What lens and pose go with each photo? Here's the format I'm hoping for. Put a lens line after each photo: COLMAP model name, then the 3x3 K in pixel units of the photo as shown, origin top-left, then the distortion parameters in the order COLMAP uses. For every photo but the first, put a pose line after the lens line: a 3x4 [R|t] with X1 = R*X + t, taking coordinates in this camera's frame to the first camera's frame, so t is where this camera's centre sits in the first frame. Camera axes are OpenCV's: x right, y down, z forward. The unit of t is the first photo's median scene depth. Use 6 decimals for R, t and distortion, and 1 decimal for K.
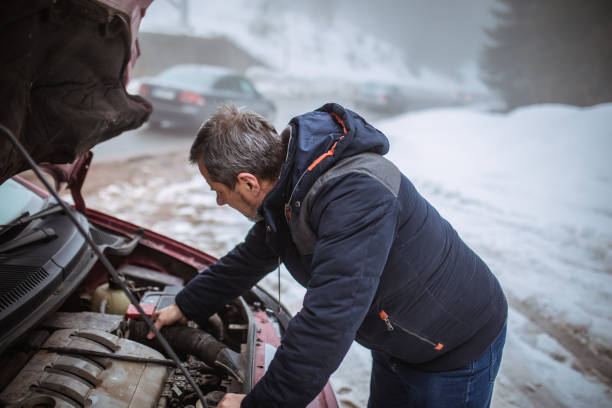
lens RADIAL K [[593.3, 0, 306.9], [0, 593.3, 175.1], [0, 0, 1]] dist [0.002790, 0.014385]
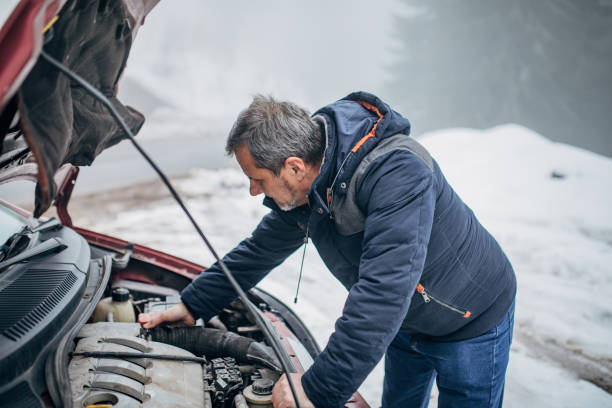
lens RADIAL K [[593.8, 0, 271.3], [0, 593.8, 201.3], [0, 0, 1]] dist [-0.005113, -0.010288]
pose [[0.985352, -0.051227, 0.162658, -0.308845], [0.058810, 0.997379, -0.042148, 0.113799], [-0.160072, 0.051096, 0.985782, -0.018686]]
